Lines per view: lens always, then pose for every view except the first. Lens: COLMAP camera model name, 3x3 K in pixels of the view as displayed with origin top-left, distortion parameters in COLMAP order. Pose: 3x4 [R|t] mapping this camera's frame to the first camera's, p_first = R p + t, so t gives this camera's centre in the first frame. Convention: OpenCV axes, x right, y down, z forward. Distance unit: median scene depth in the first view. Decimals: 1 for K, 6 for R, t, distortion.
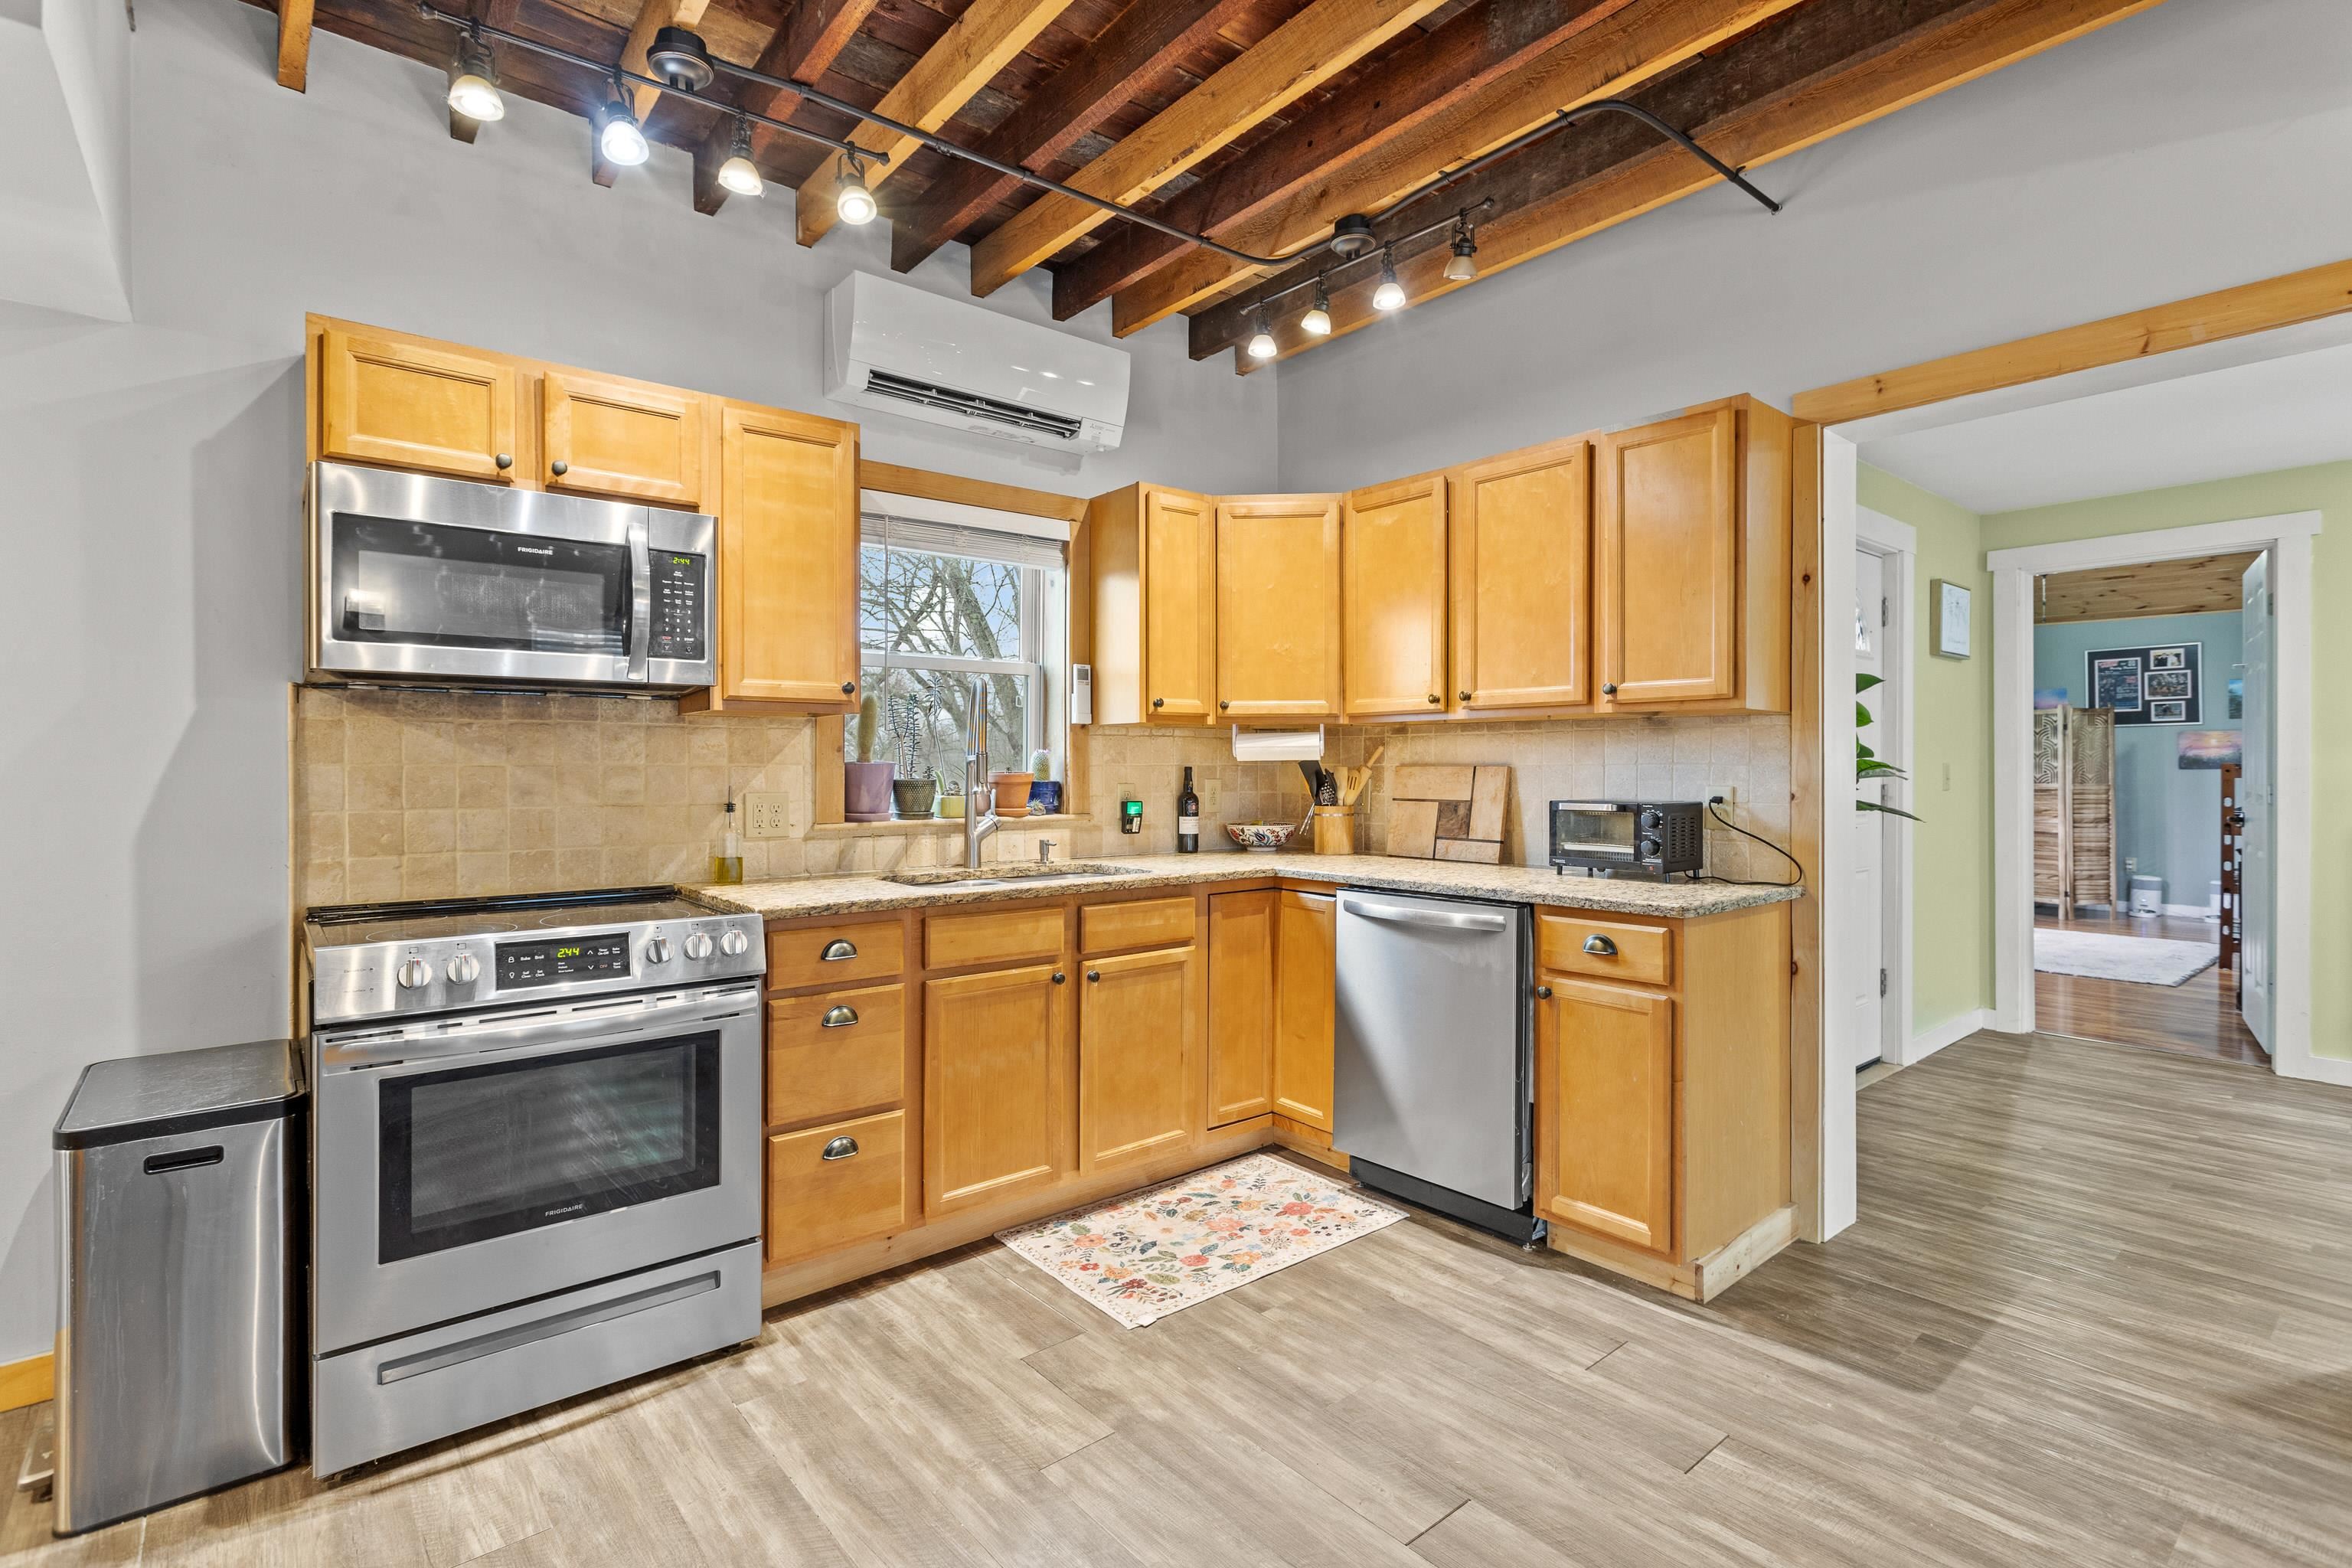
lens RADIAL K [[1111.6, 0, 1179.7], [0, 1111.6, 768.2], [0, 0, 1]] dist [-0.001372, 0.002208]
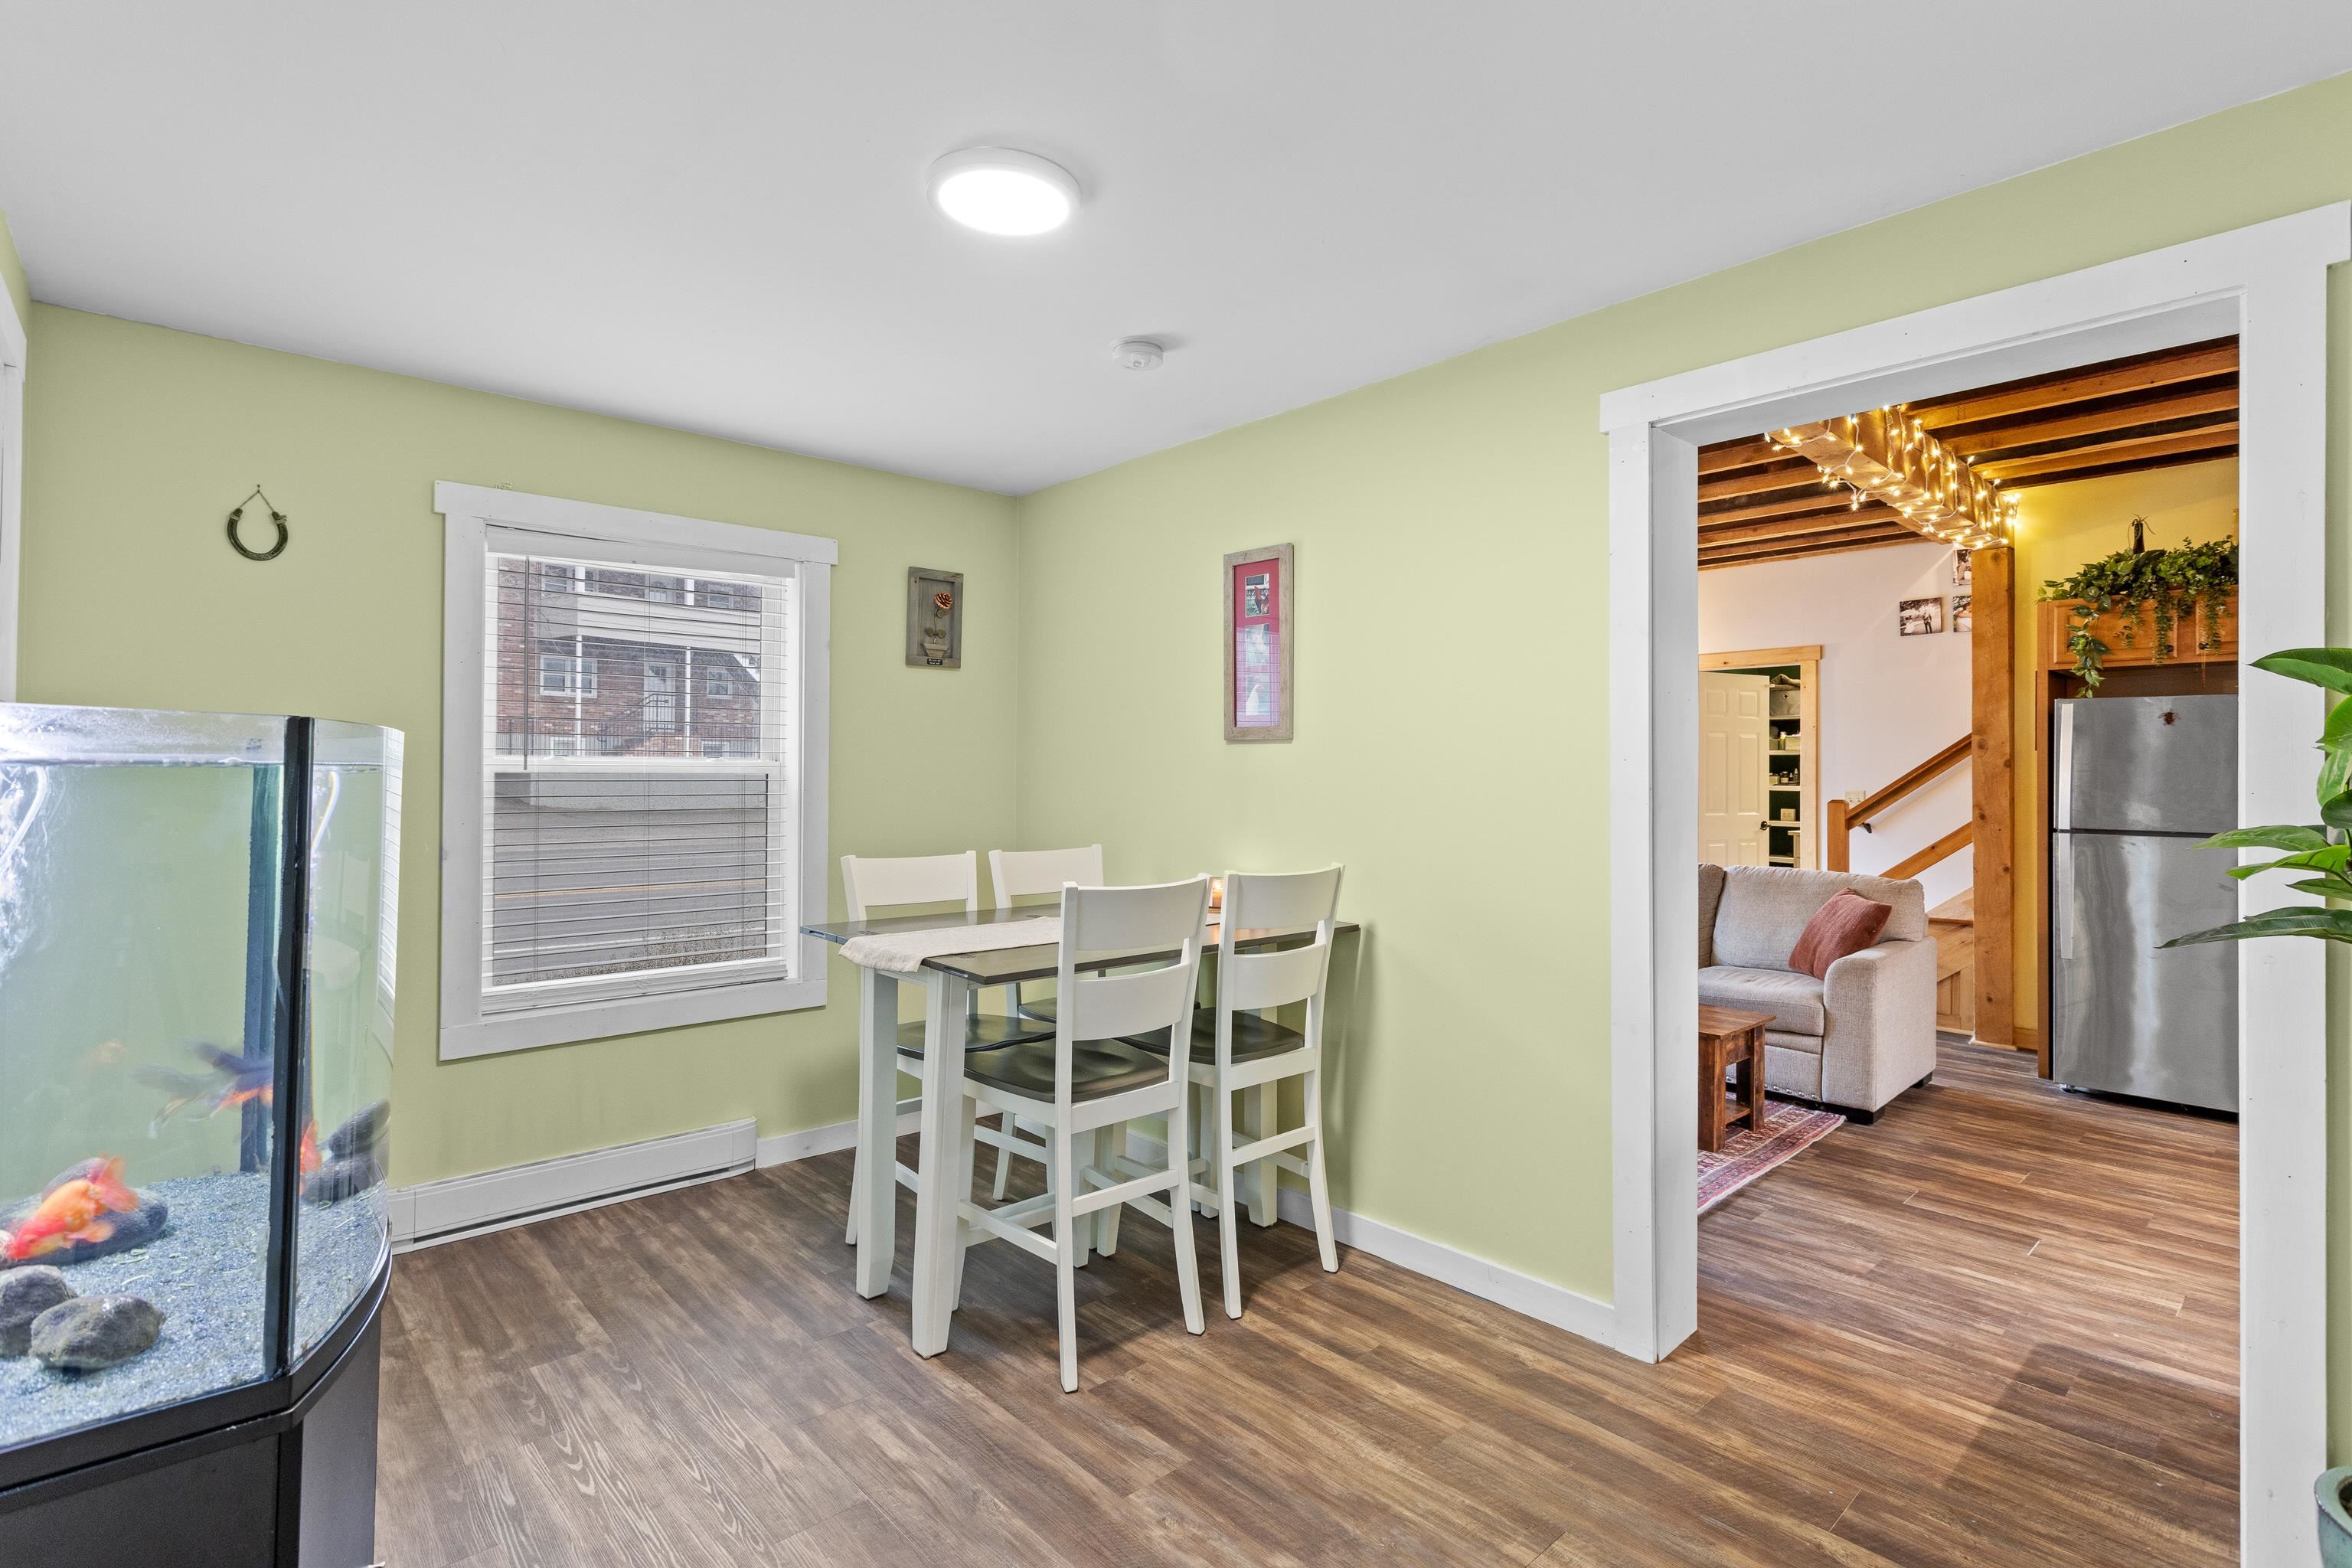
lens RADIAL K [[1111.6, 0, 1180.1], [0, 1111.6, 766.2], [0, 0, 1]] dist [-0.001372, 0.002208]
pose [[-0.998999, -0.005952, -0.044345, 1.170060], [-0.005579, 0.999948, -0.008531, -0.026823], [0.044394, -0.008275, -0.998980, 1.526930]]
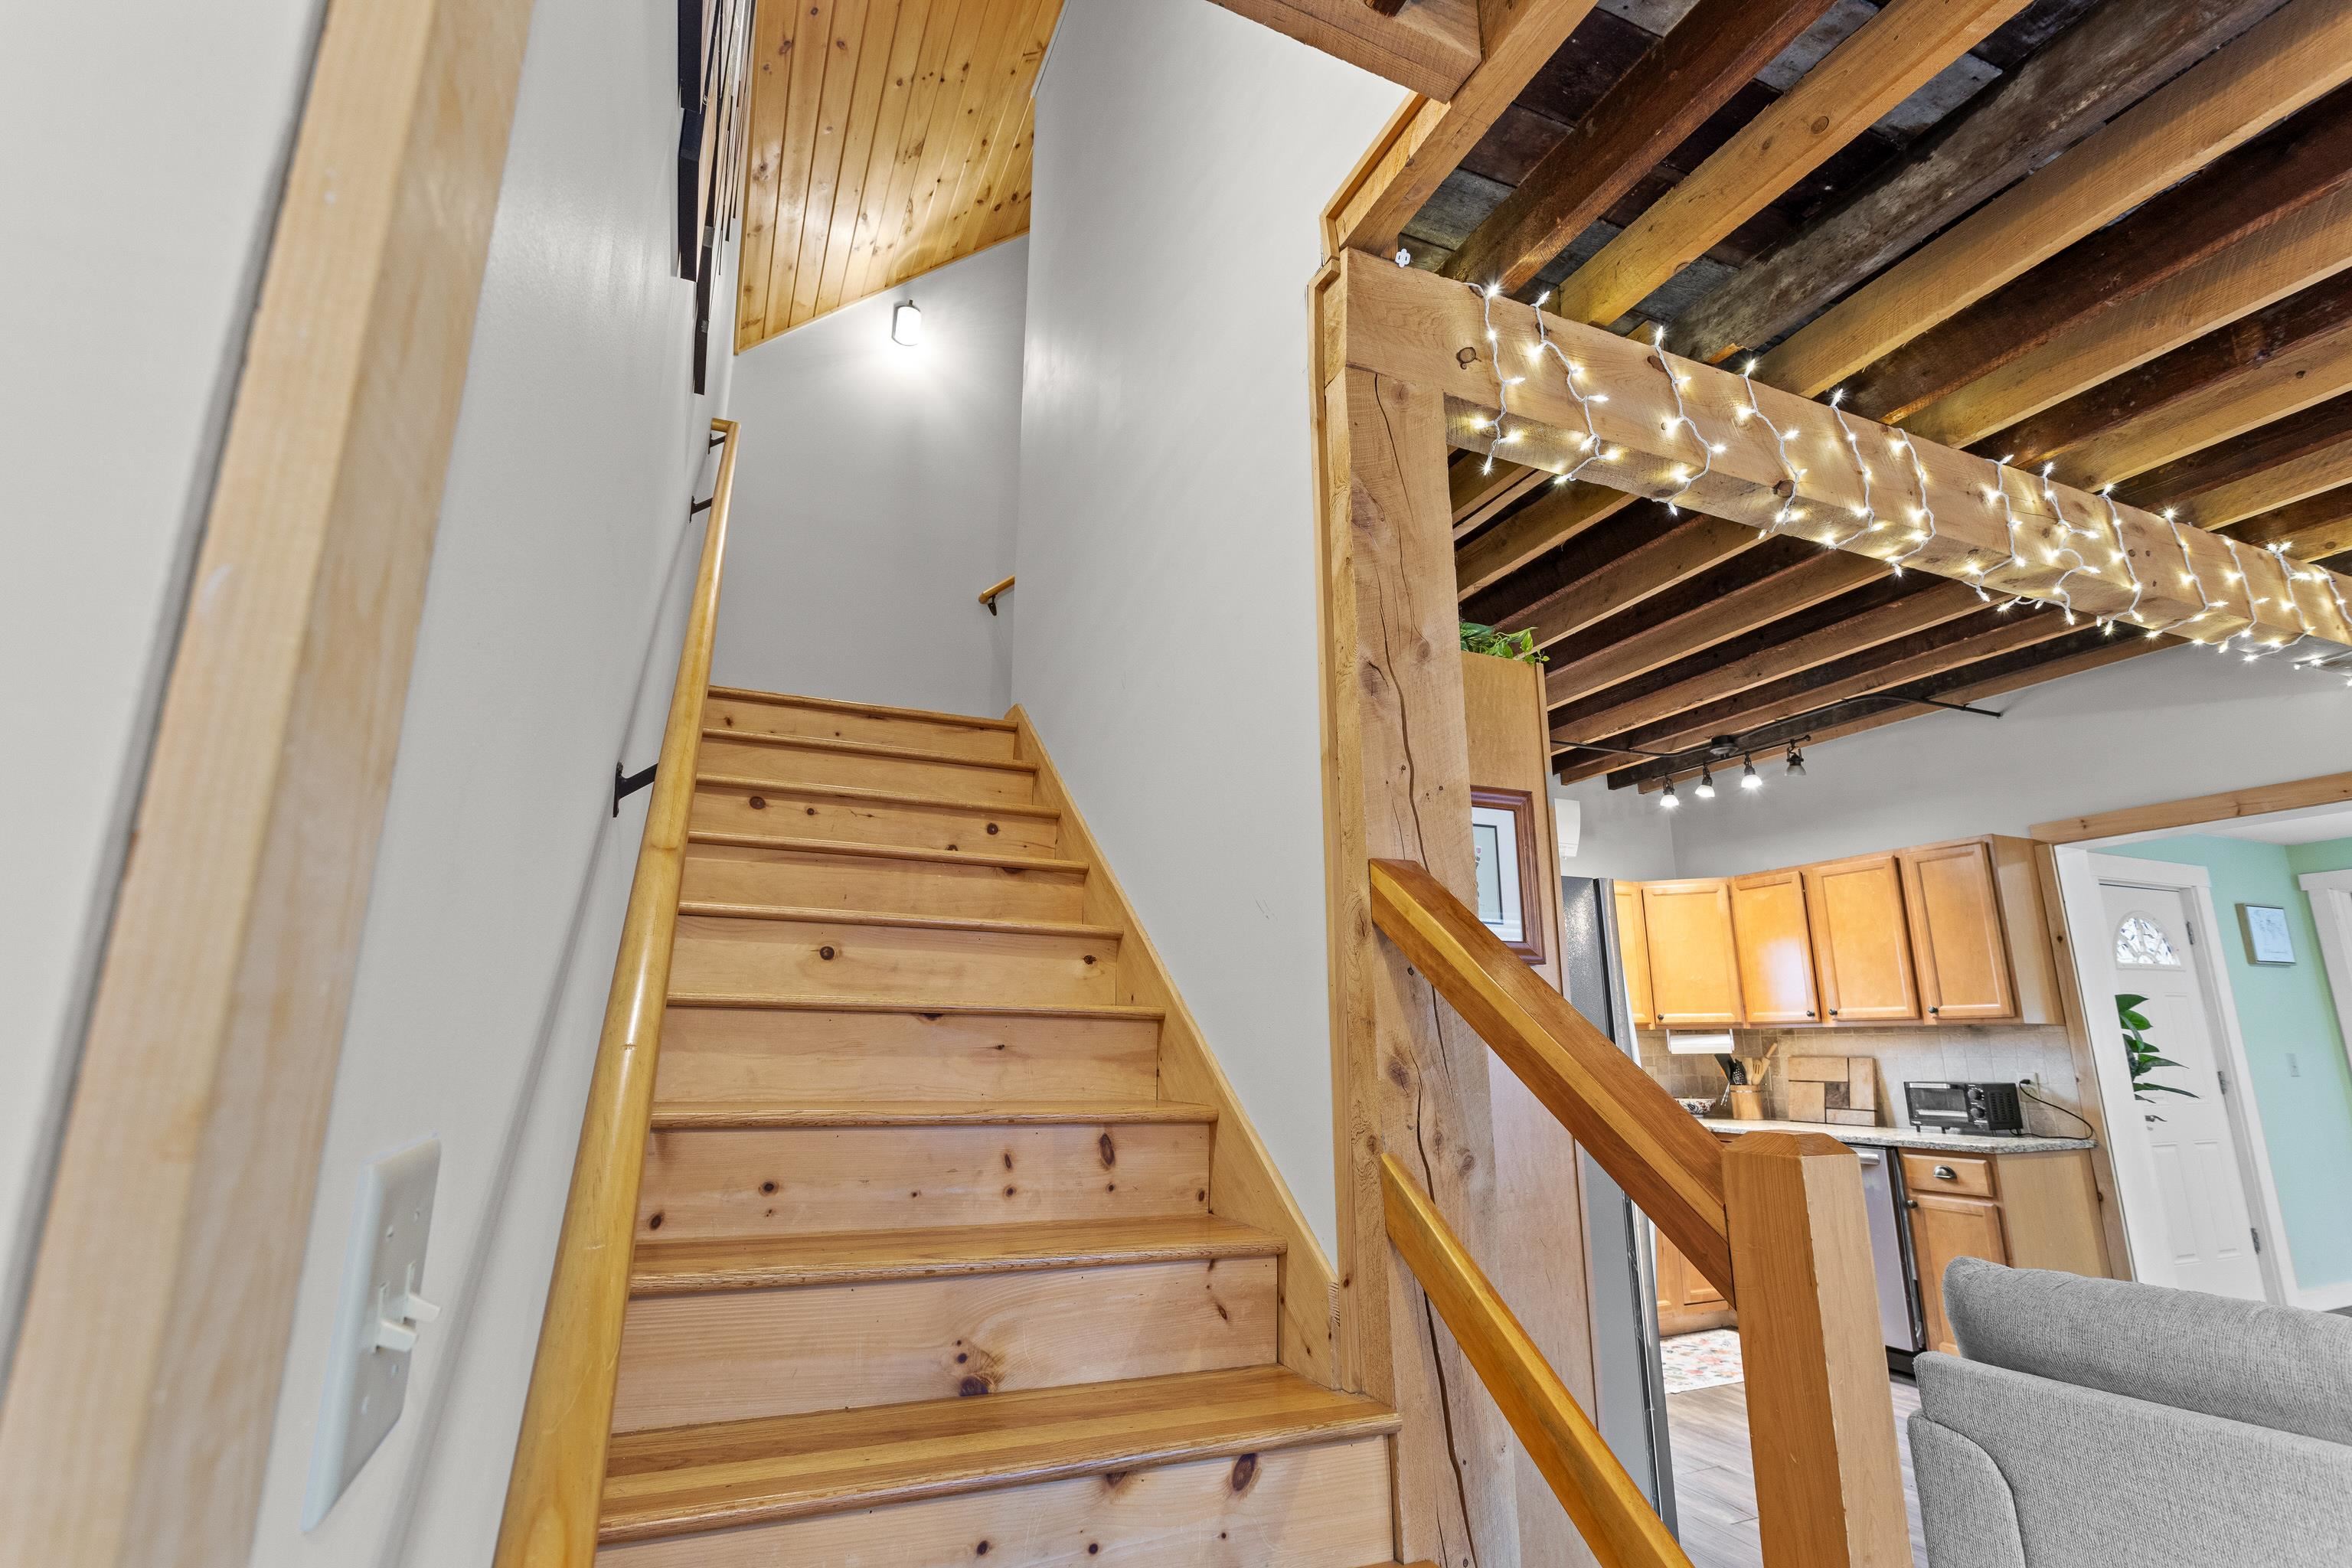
lens RADIAL K [[1111.6, 0, 1183.5], [0, 1111.6, 779.9], [0, 0, 1]] dist [-0.001372, 0.002208]
pose [[0.960007, -0.069054, -0.271326, -0.185543], [0.002880, 0.971491, -0.237059, -0.015460], [0.279960, 0.226797, 0.932837, -0.841848]]
